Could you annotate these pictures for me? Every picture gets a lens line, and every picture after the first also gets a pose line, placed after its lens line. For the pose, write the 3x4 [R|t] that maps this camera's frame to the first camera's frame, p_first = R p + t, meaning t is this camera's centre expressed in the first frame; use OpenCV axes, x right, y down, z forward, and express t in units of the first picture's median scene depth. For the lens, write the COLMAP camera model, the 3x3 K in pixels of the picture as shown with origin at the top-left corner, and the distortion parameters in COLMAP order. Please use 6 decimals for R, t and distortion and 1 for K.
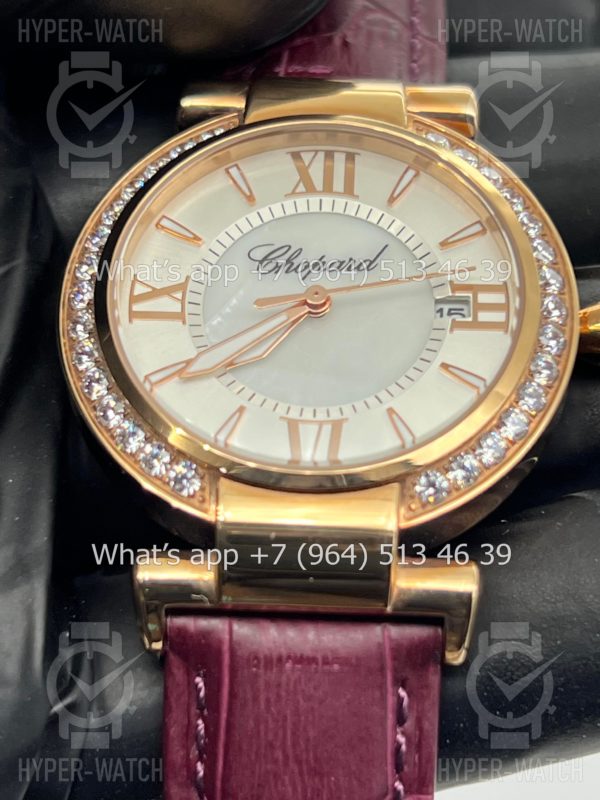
lens RADIAL K [[1820.3, 0, 293.2], [0, 1820.3, 397.5], [0, 0, 1]] dist [0.343790, 0.000000]
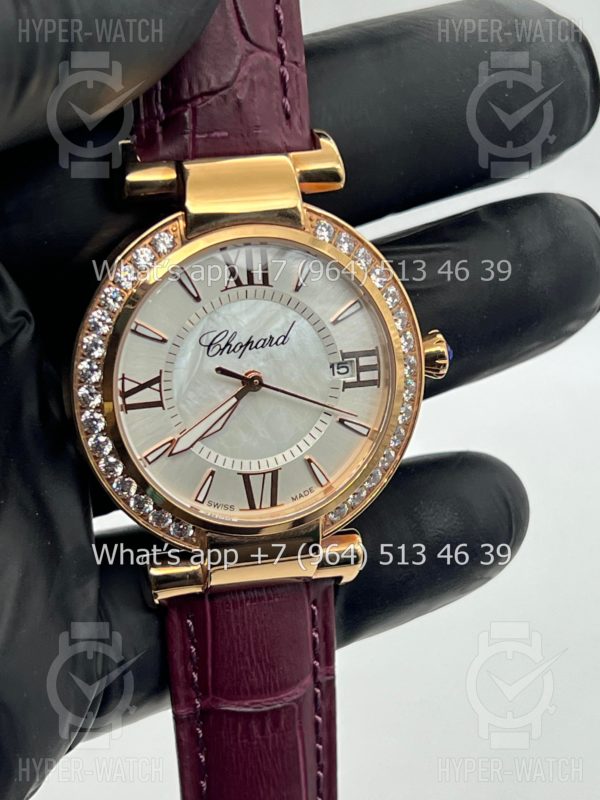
lens RADIAL K [[1820.3, 0, 295.5], [0, 1820.3, 441.1], [0, 0, 1]] dist [0.343790, 0.000000]
pose [[0.954050, -0.150410, 0.259165, -0.333081], [-0.049865, 0.773144, 0.632268, -0.921397], [-0.295471, -0.616138, 0.730117, -0.079339]]
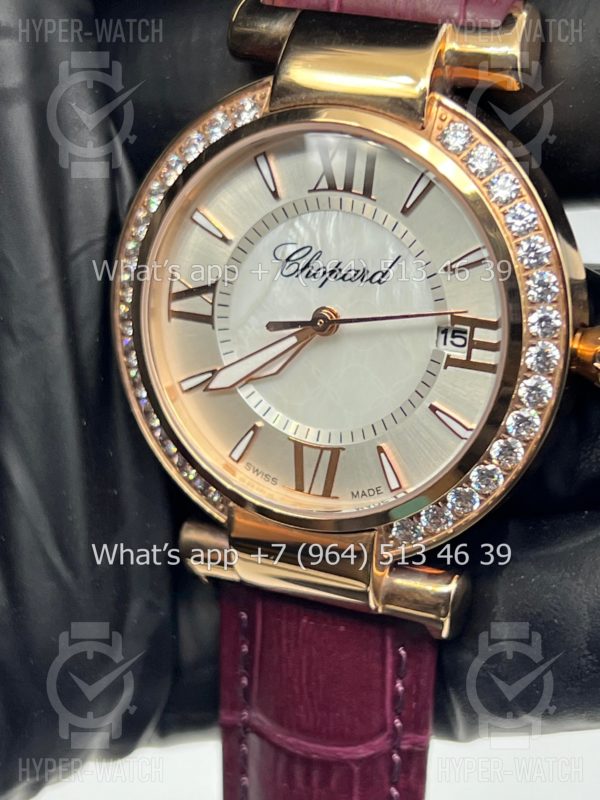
lens RADIAL K [[1820.3, 0, 299.6], [0, 1820.3, 408.2], [0, 0, 1]] dist [0.343790, 0.000000]
pose [[0.922269, 0.124224, -0.366045, 0.390649], [0.130902, 0.790636, 0.598130, -0.645182], [0.363711, -0.599553, 0.712917, 0.216407]]
